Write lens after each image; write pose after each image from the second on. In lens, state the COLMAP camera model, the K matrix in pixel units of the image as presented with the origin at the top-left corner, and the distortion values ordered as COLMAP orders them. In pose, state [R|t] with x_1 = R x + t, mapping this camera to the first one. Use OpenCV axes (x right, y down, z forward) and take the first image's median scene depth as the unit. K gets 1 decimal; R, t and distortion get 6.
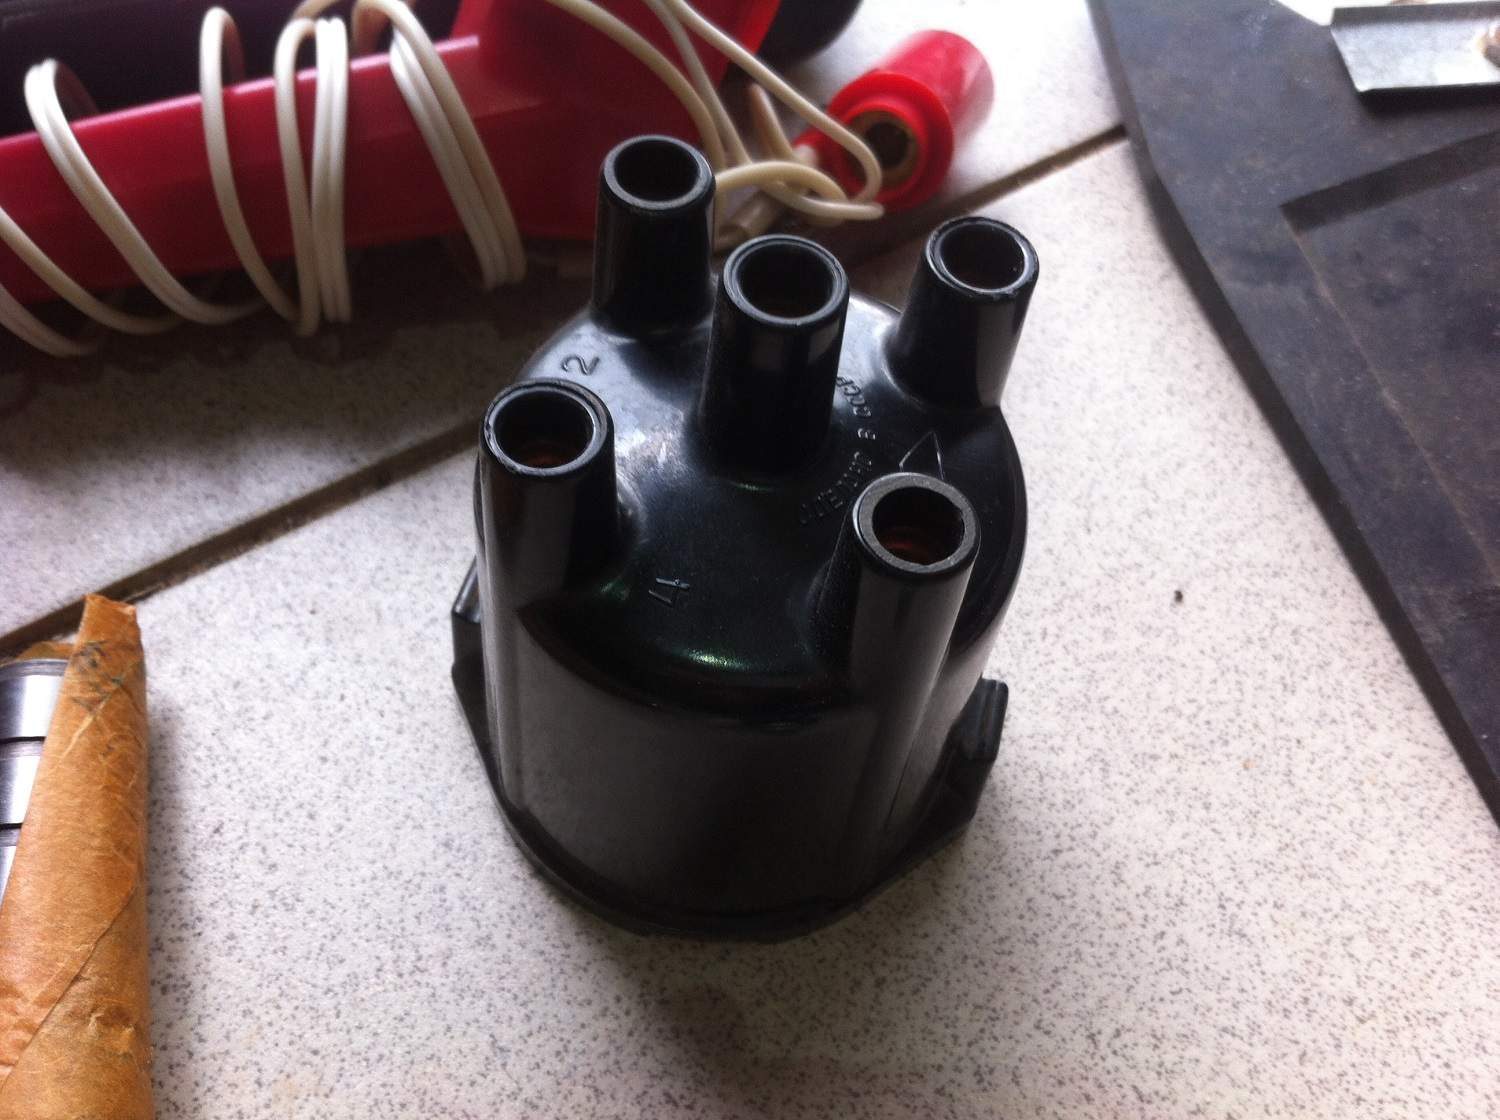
lens RADIAL K [[1412.7, 0, 746.3], [0, 1412.7, 537.4], [0, 0, 1]] dist [0.104944, -0.311808]
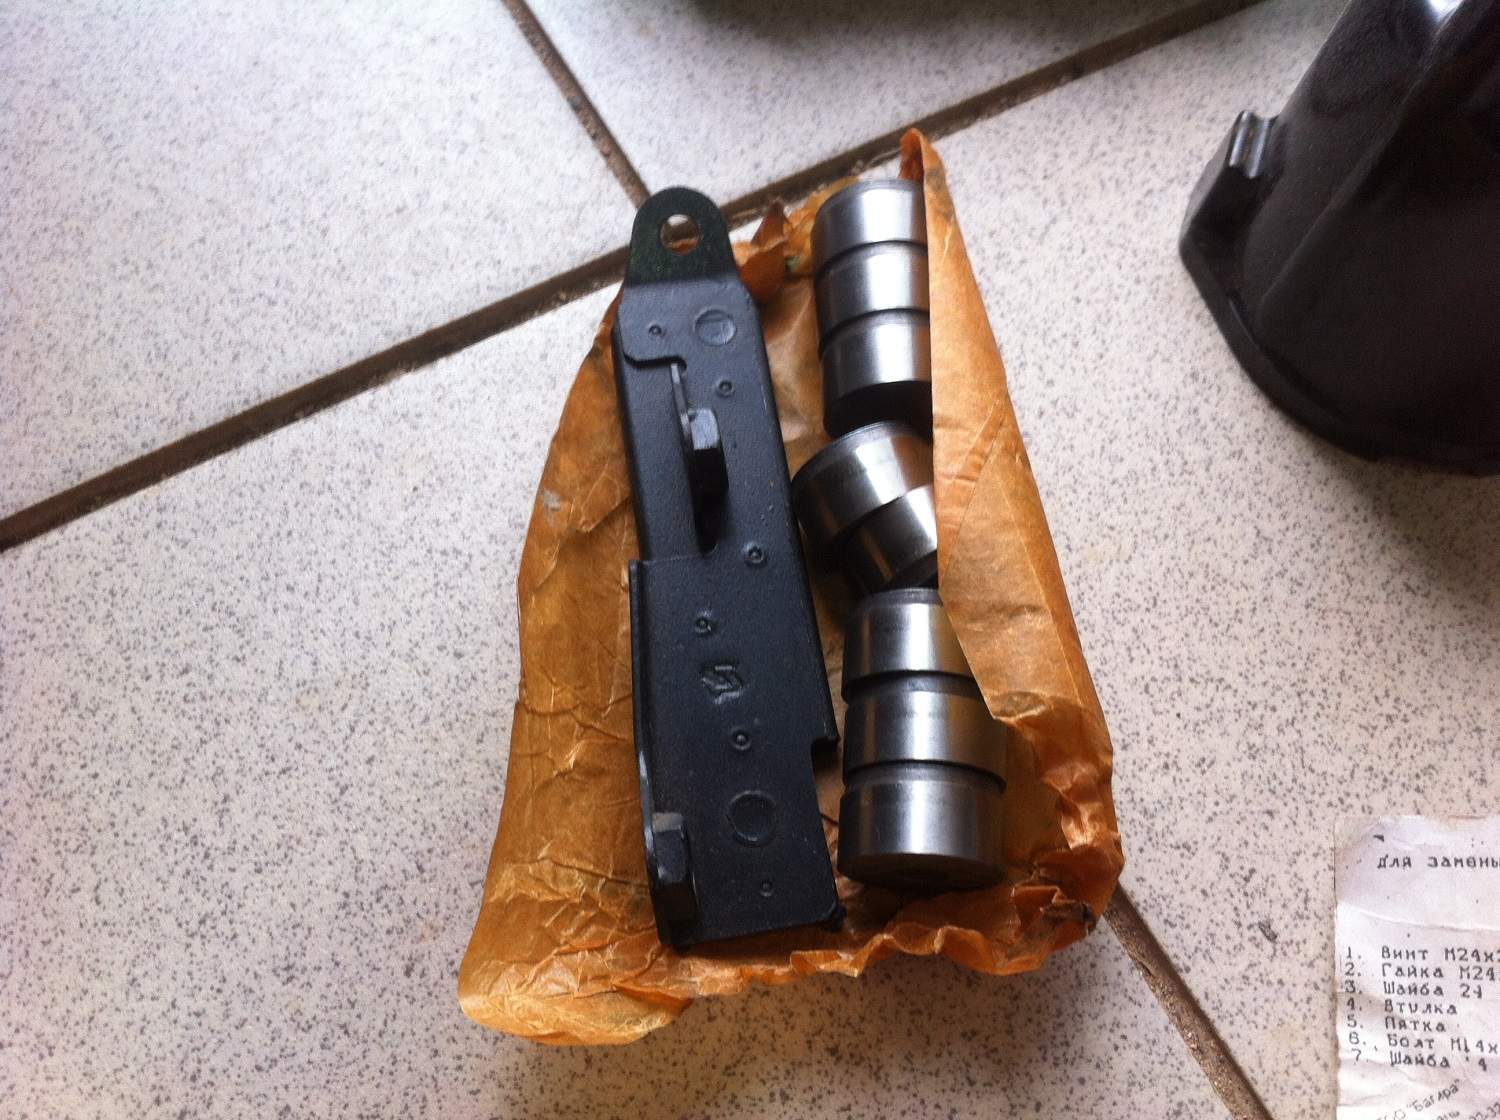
lens RADIAL K [[1412.7, 0, 746.3], [0, 1412.7, 537.4], [0, 0, 1]] dist [0.104944, -0.311808]
pose [[0.997164, 0.065222, -0.037557, -0.538358], [-0.059478, 0.988677, 0.137766, 0.215945], [0.046117, -0.135141, 0.989753, -0.174962]]
